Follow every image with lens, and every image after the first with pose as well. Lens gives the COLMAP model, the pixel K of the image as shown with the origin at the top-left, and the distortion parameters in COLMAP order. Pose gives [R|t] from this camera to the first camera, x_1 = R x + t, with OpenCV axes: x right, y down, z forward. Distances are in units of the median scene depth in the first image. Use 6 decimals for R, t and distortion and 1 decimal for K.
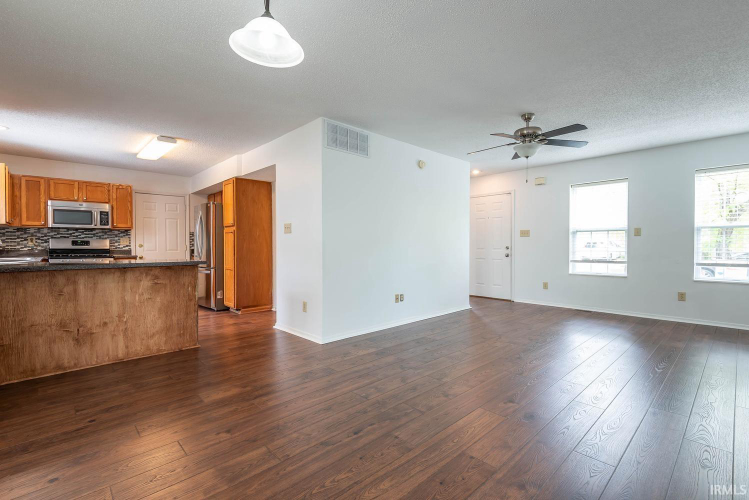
lens RADIAL K [[341.6, 0, 377.4], [0, 341.6, 245.5], [0, 0, 1]] dist [0.031871, -0.013515]
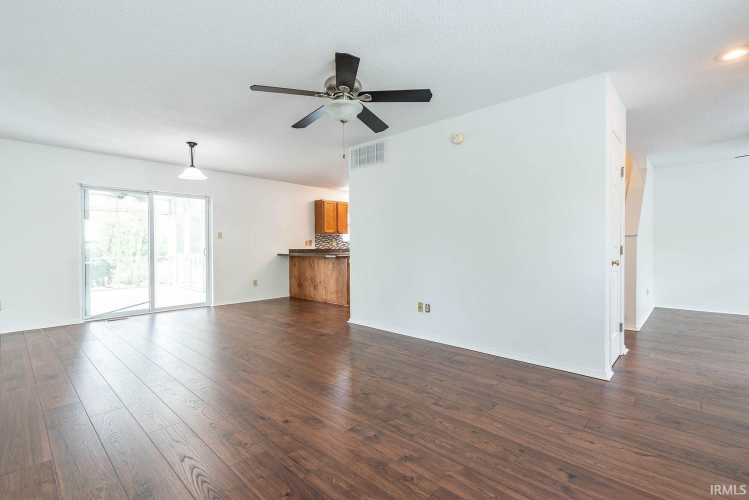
lens RADIAL K [[341.6, 0, 377.4], [0, 341.6, 245.5], [0, 0, 1]] dist [0.031871, -0.013515]
pose [[0.068224, 0.006127, -0.997651, 1.866541], [0.005464, 0.999964, 0.006515, -0.021335], [0.997655, -0.005895, 0.068188, 1.665286]]
